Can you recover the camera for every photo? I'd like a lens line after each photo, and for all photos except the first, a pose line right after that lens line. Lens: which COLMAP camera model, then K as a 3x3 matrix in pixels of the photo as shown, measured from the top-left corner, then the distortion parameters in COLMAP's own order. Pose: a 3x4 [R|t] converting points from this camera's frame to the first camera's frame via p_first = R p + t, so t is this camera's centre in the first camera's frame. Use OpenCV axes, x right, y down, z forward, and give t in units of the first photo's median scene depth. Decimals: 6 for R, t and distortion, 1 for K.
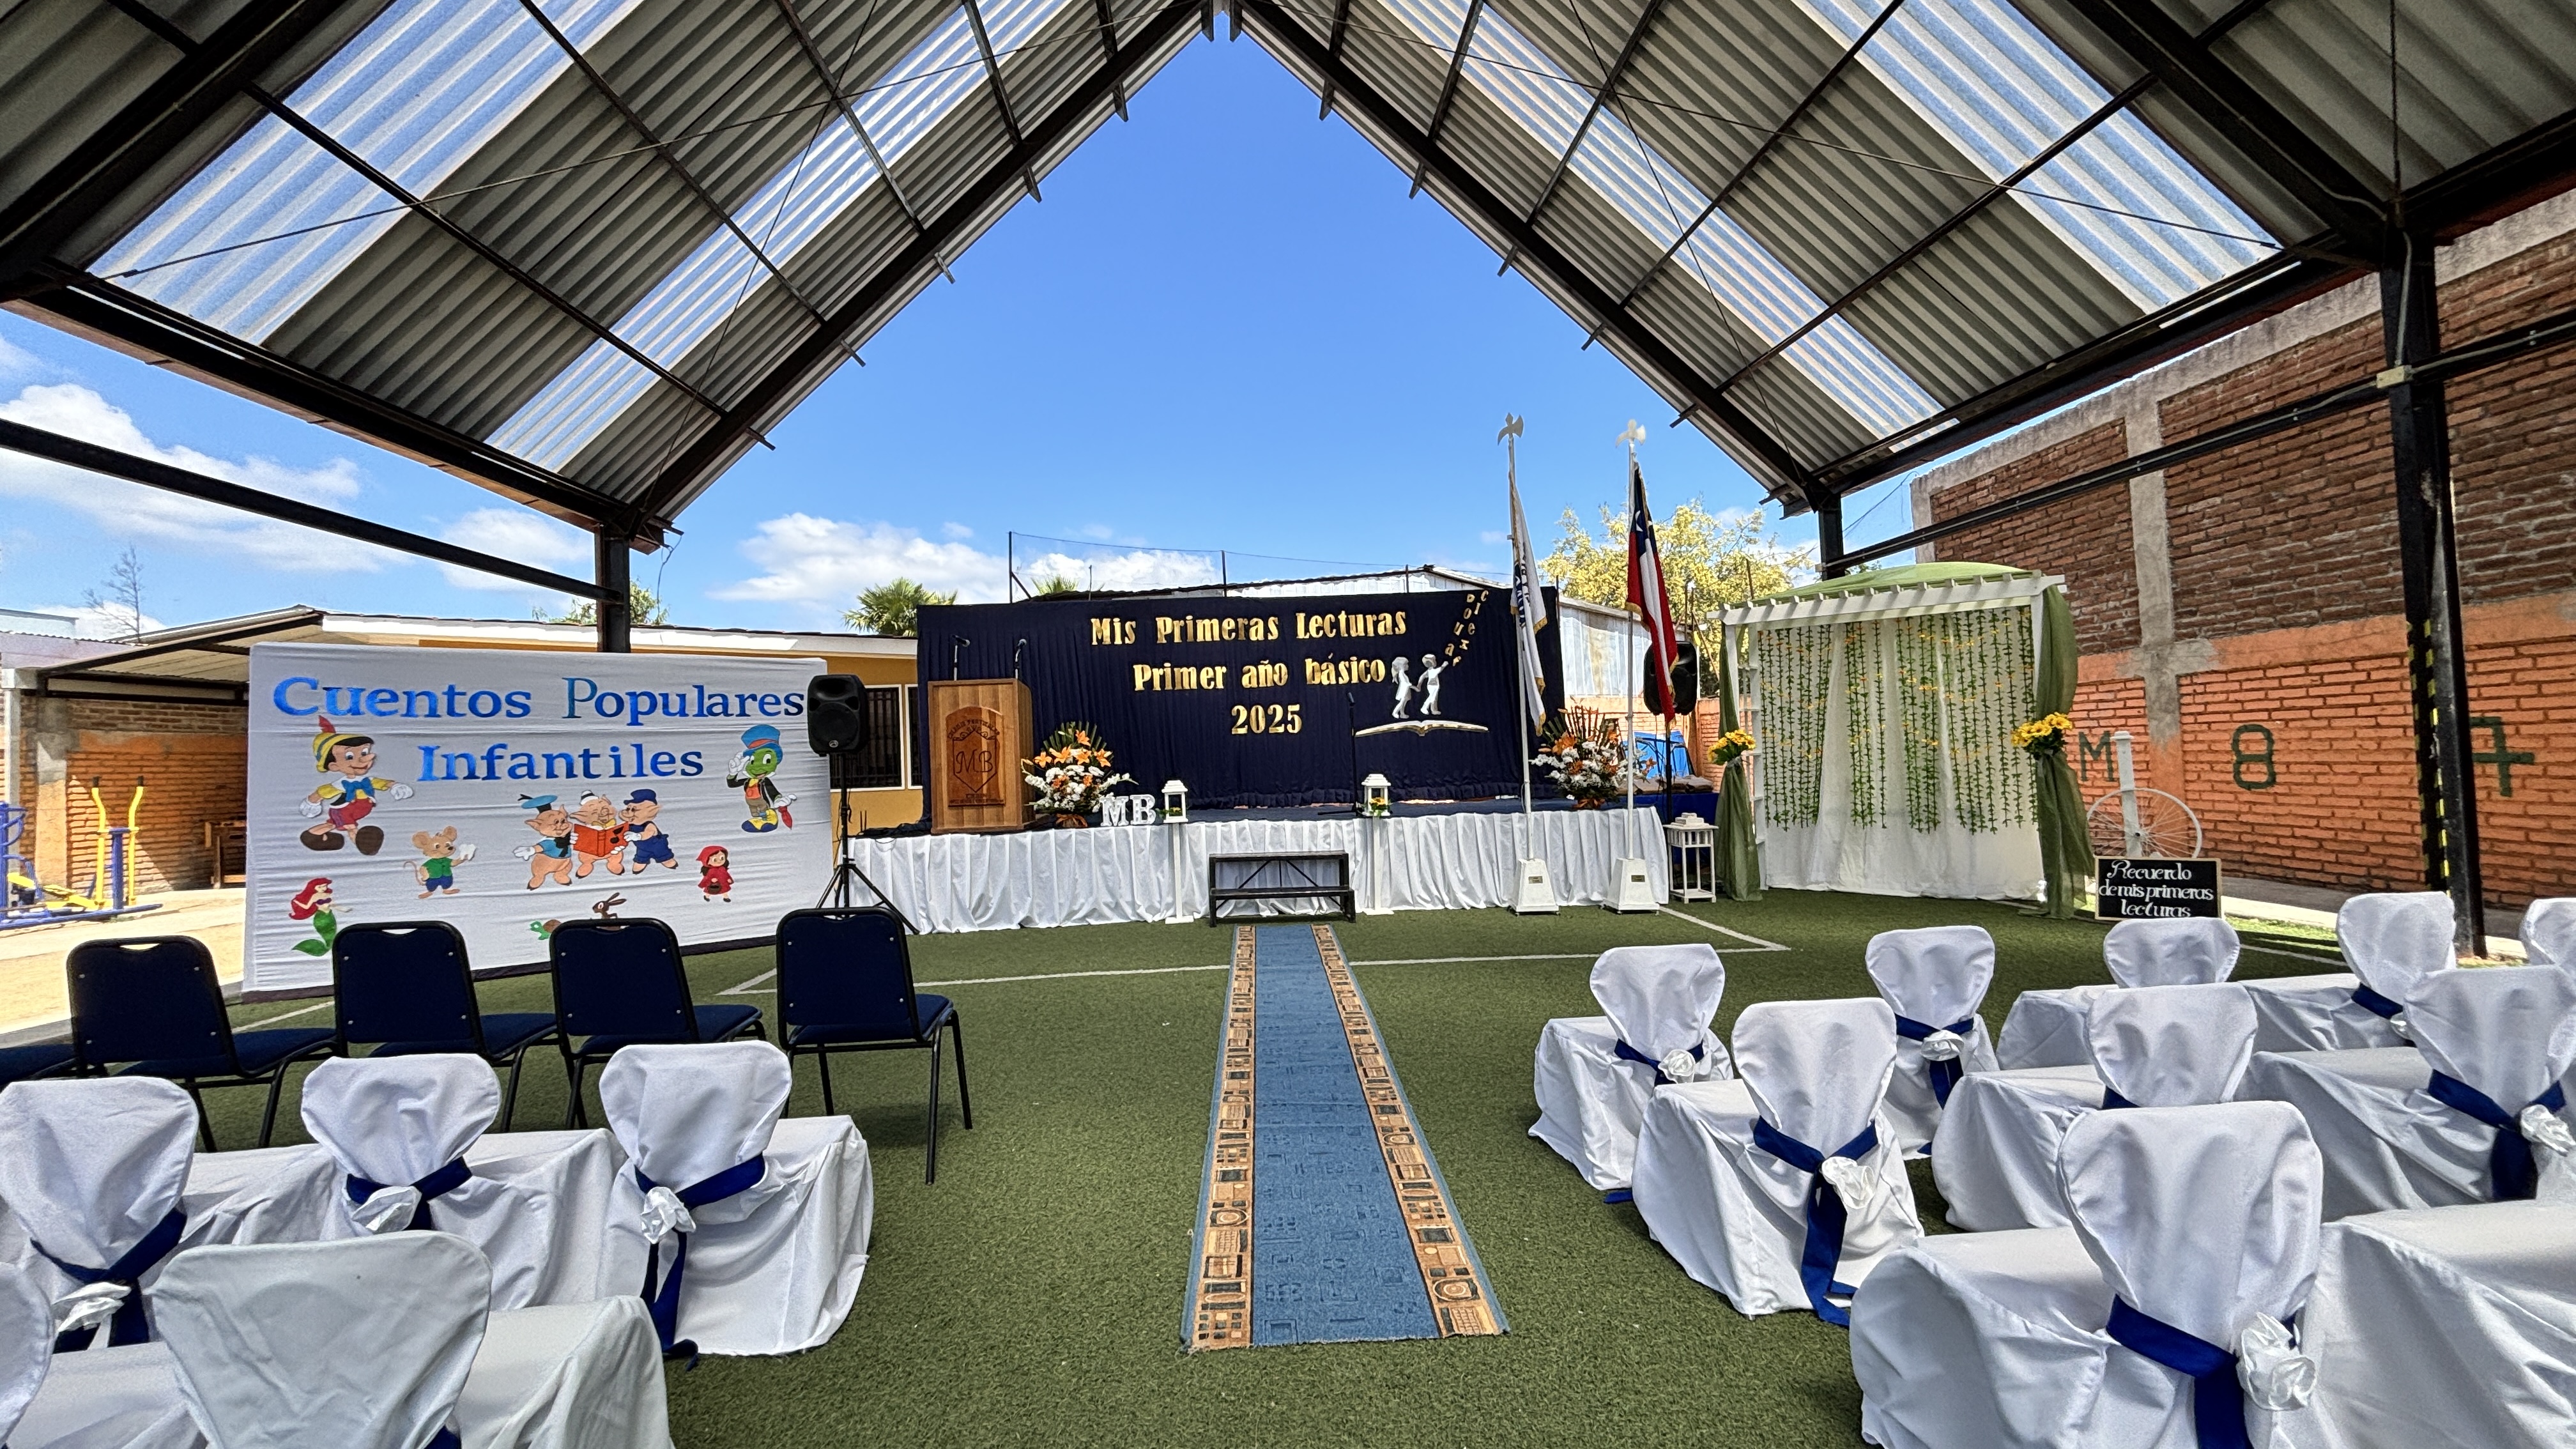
lens RADIAL K [[1015.2, 0, 1284.3], [0, 1015.2, 726.2], [0, 0, 1]] dist [-0.000551, -0.000057]
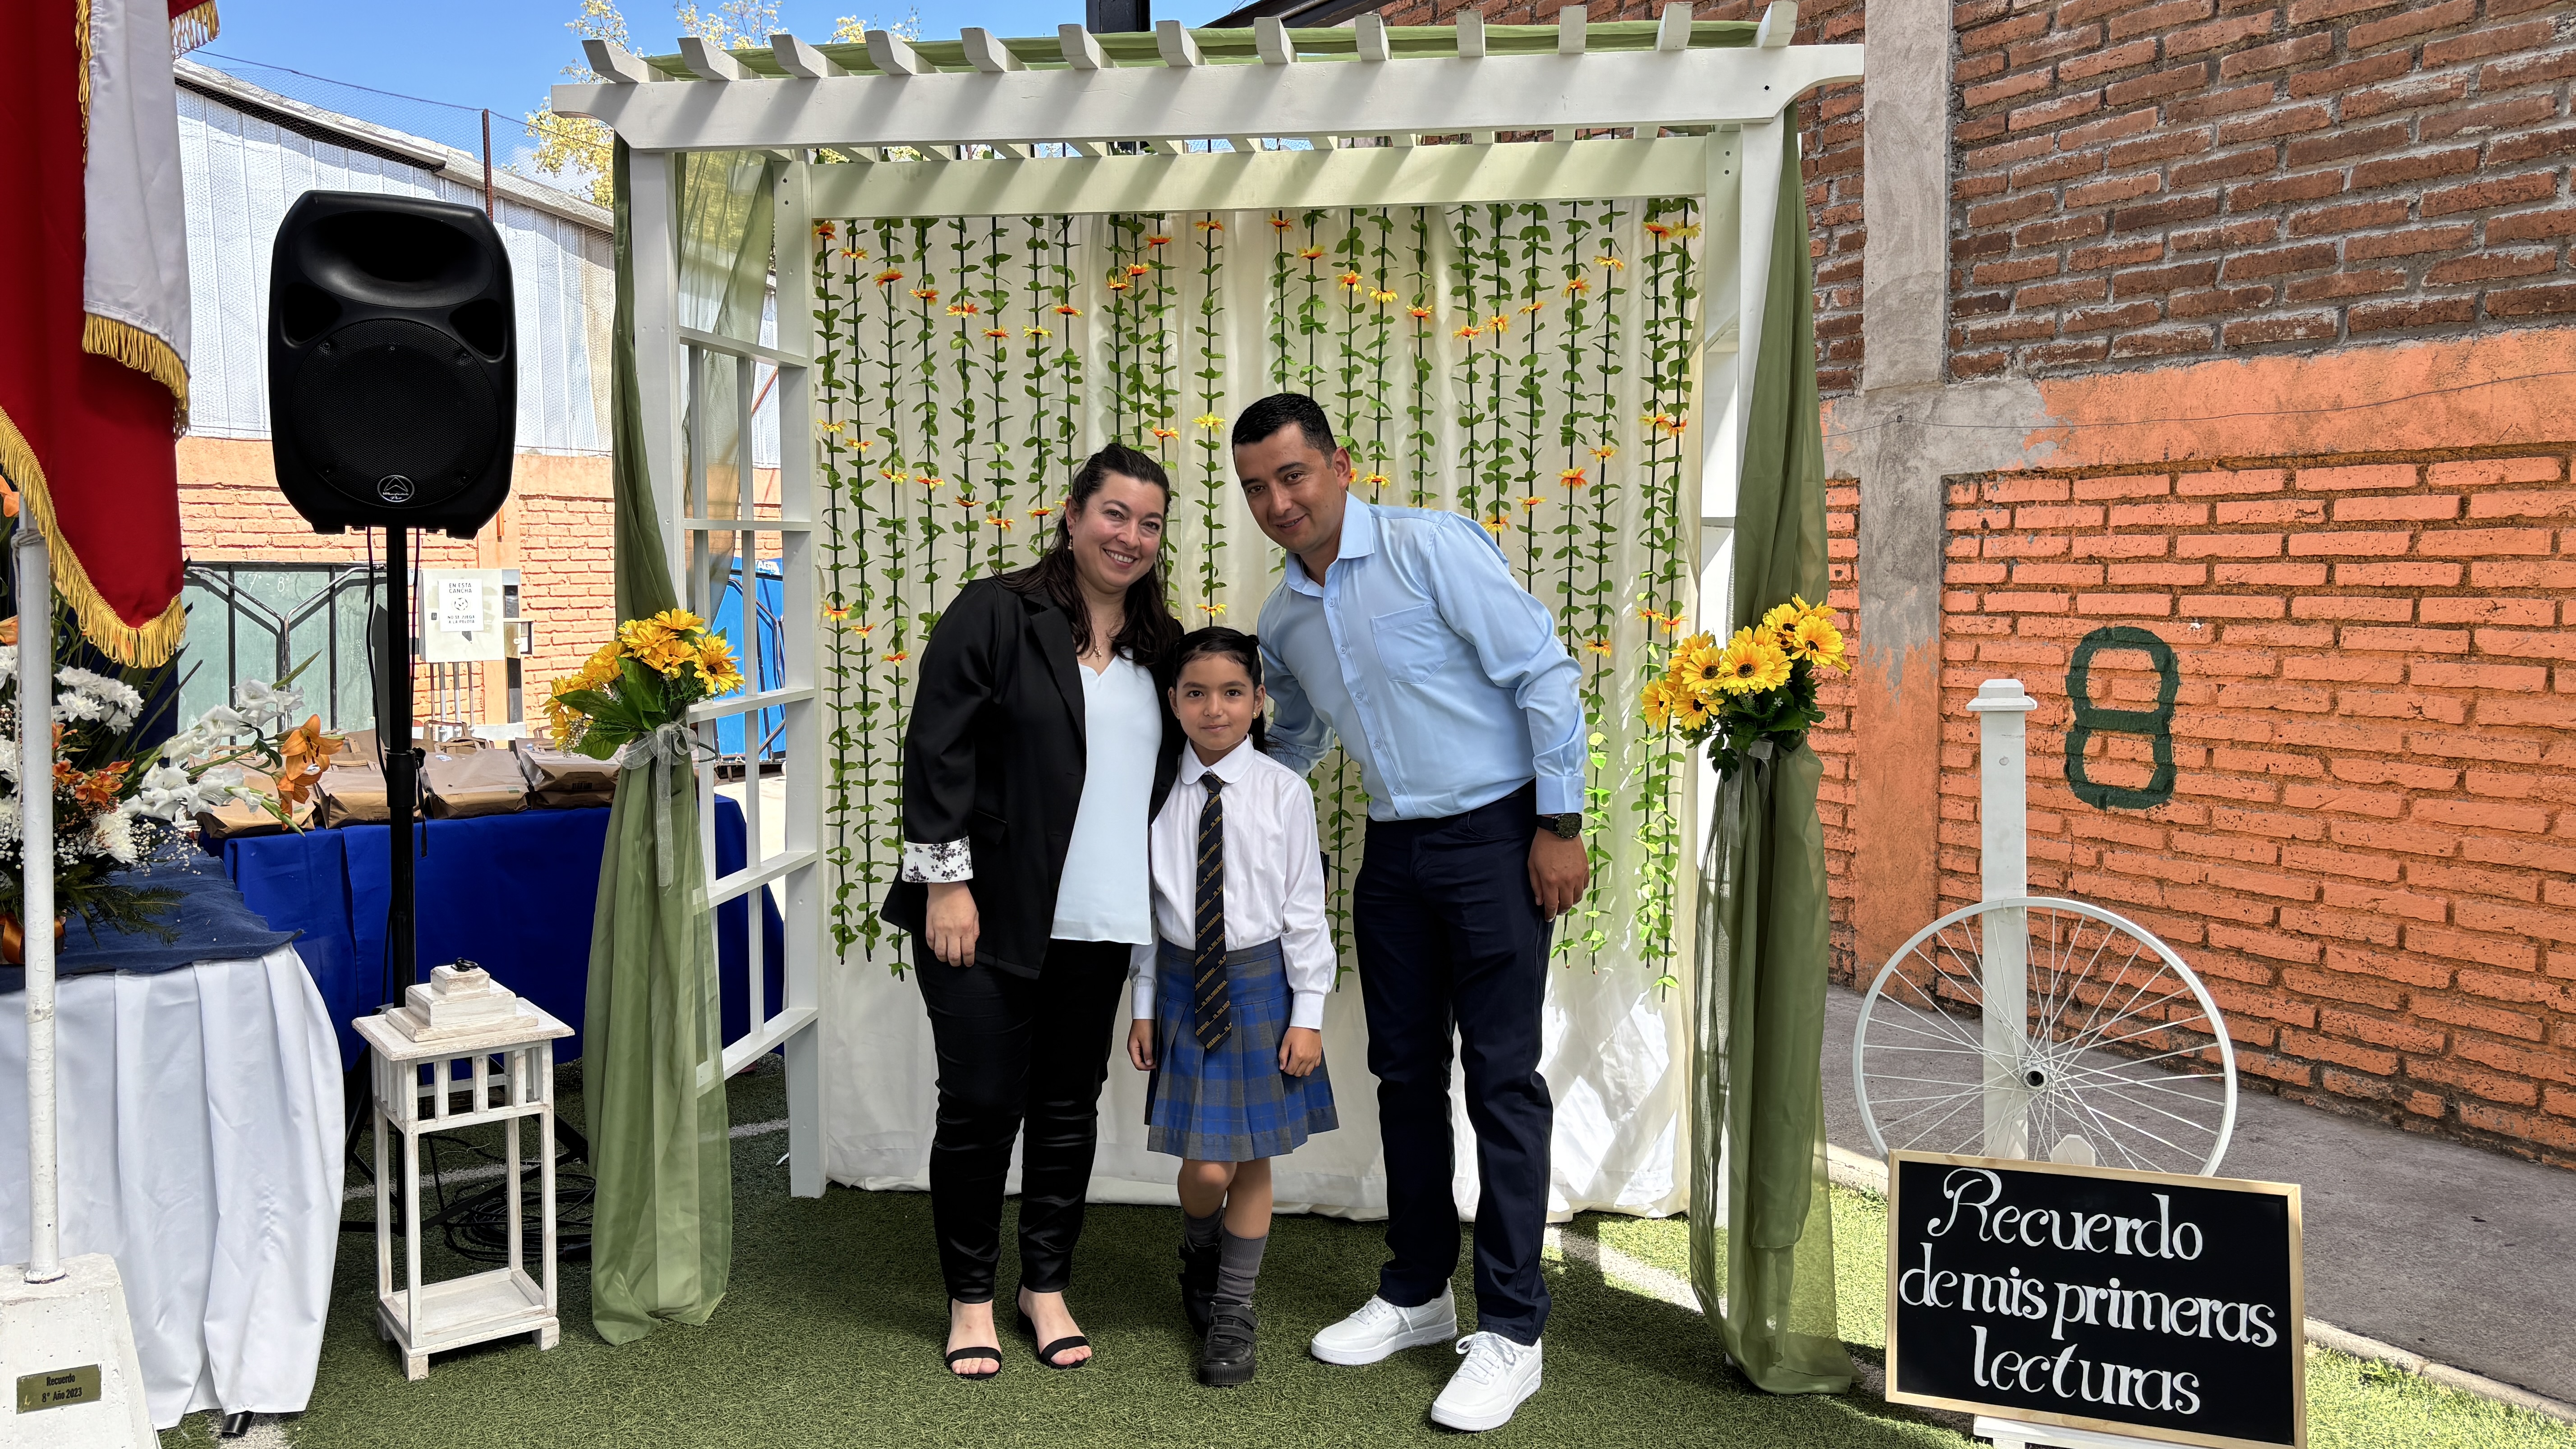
lens RADIAL K [[1901.8, 0, 1286.6], [0, 1901.8, 710.3], [0, 0, 1]] dist [0.061073, -0.062103]
pose [[0.854693, -0.008708, 0.519061, 0.346615], [-0.043289, 0.995181, 0.087976, -0.018684], [-0.517326, -0.097663, 0.850197, 0.568014]]
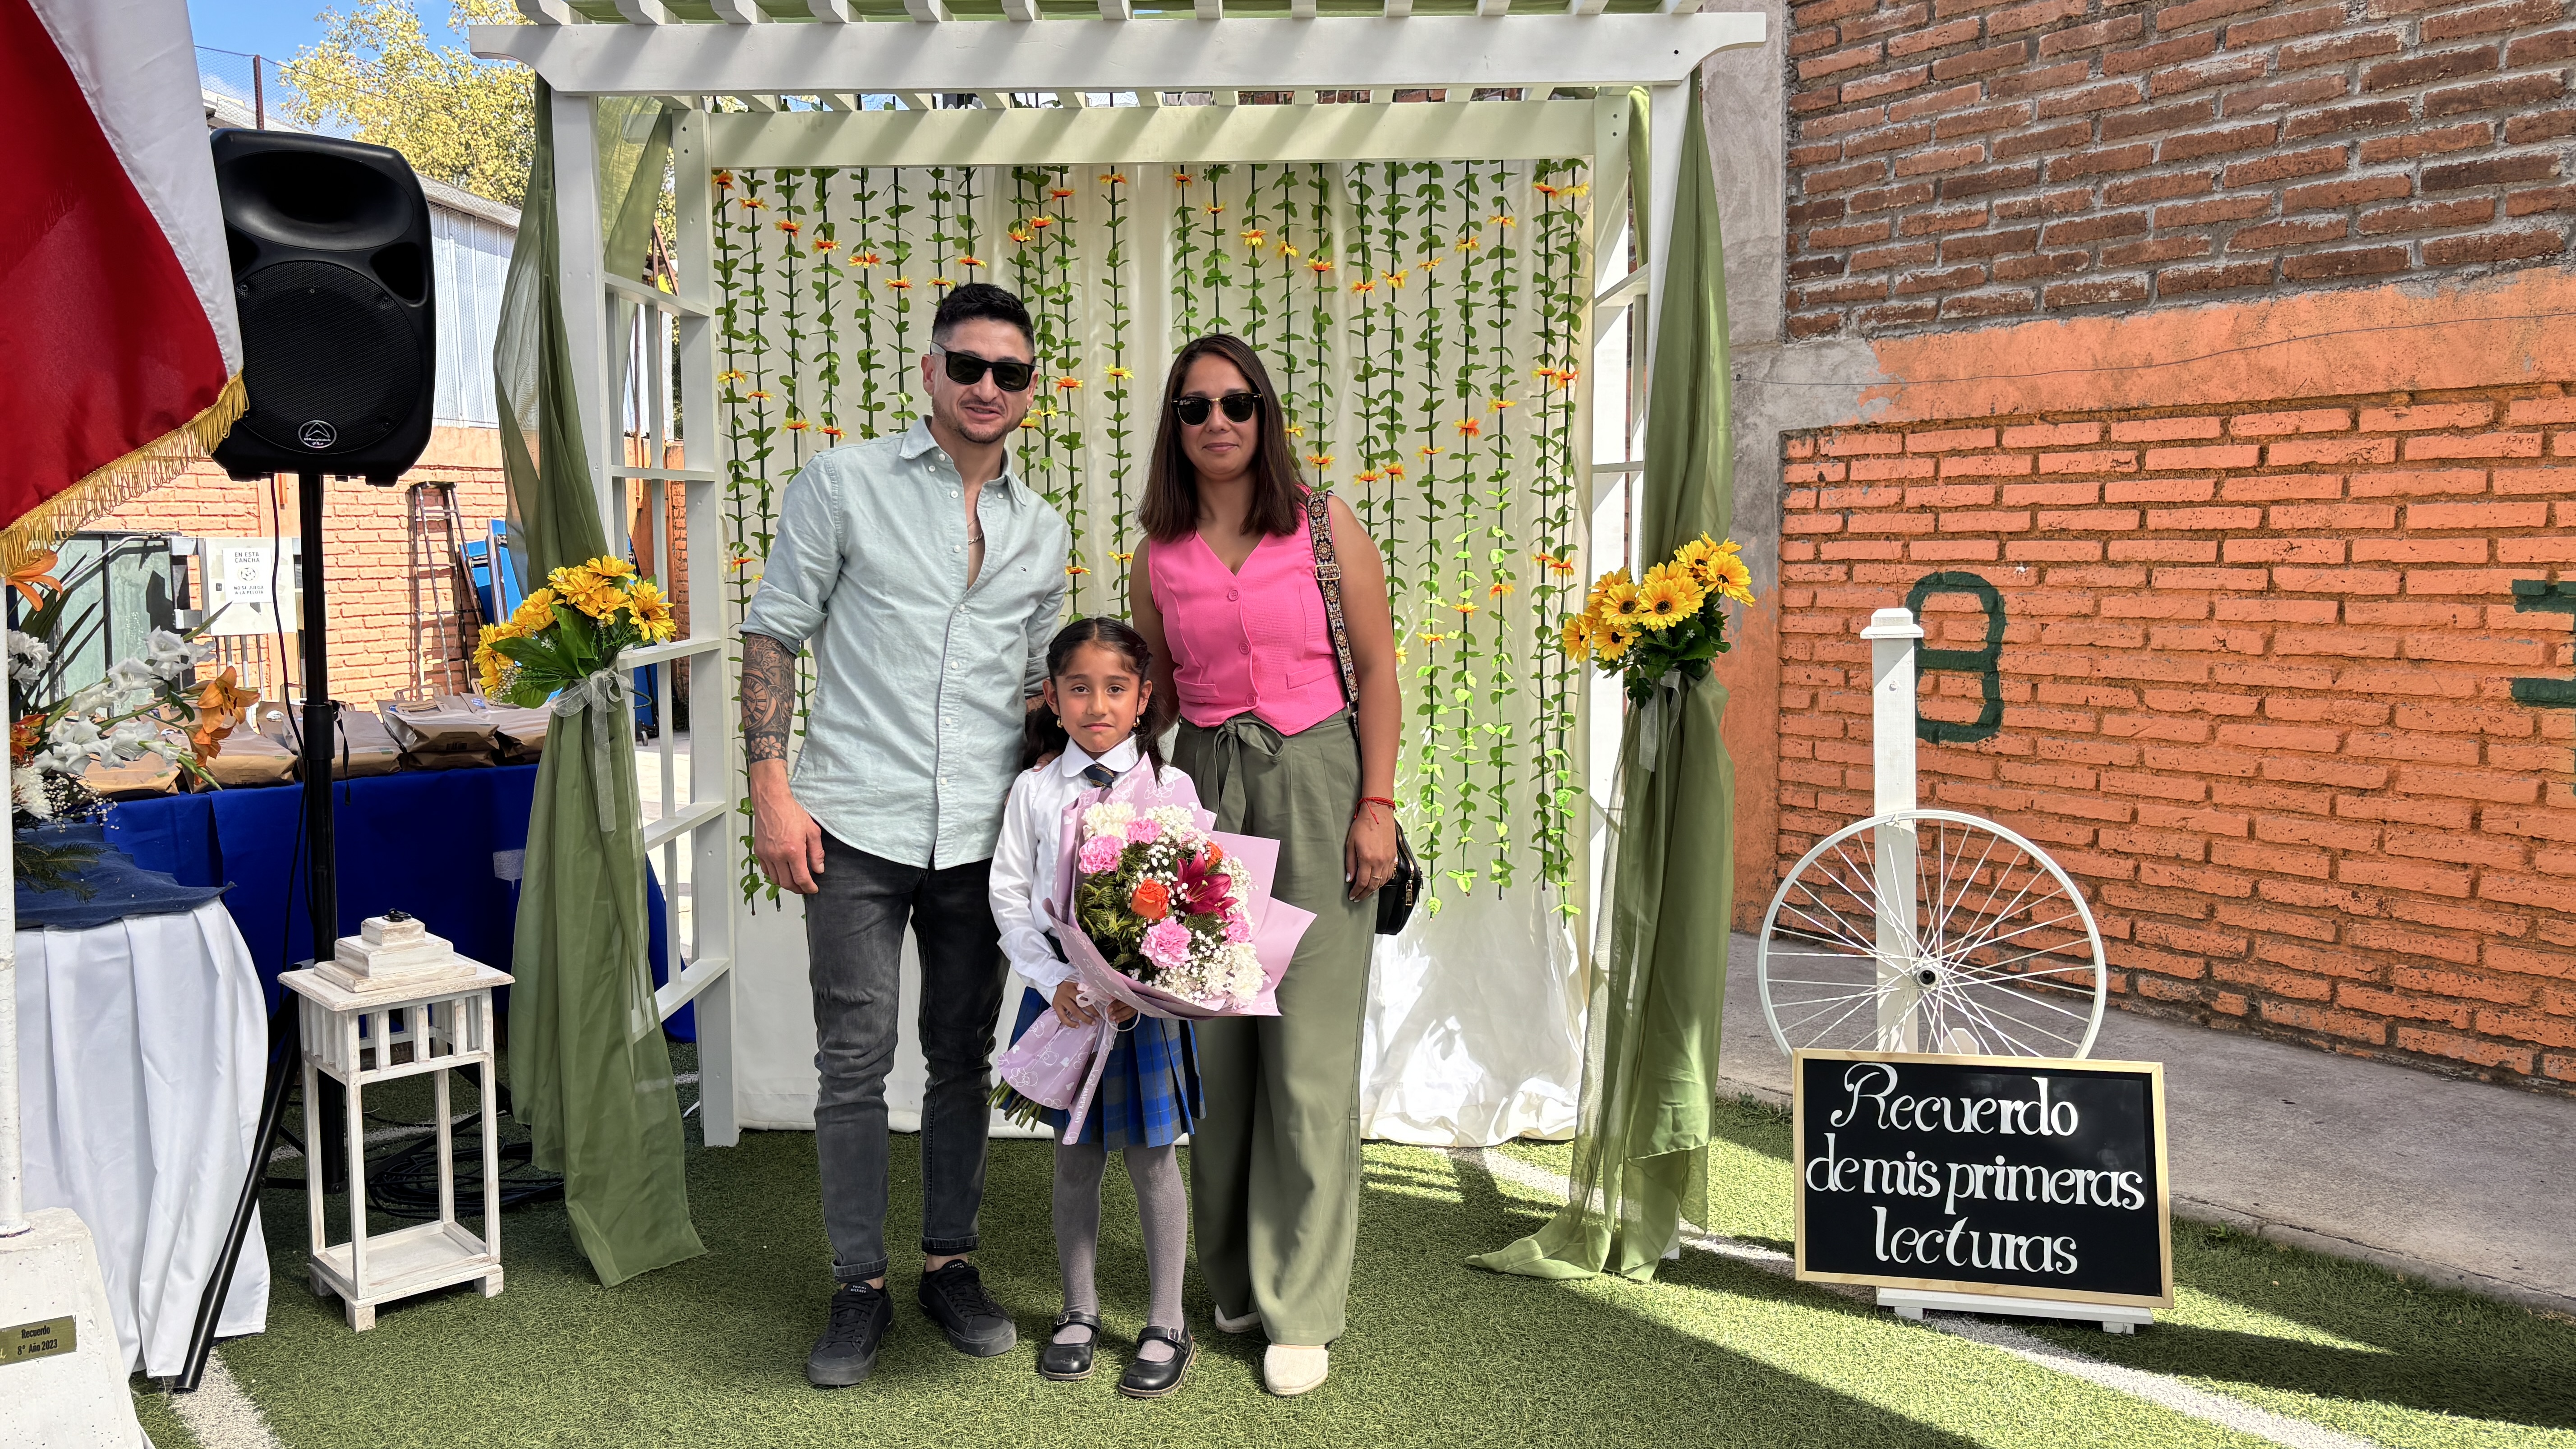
lens RADIAL K [[1920.9, 0, 1264.2], [0, 1920.9, 715.4], [0, 0, 1]] dist [-0.001858, 0.043433]
pose [[0.796103, -0.030998, 0.604366, 0.306530], [-0.037728, 0.994202, 0.100690, -0.010495], [-0.603983, -0.102961, 0.790318, 0.573697]]
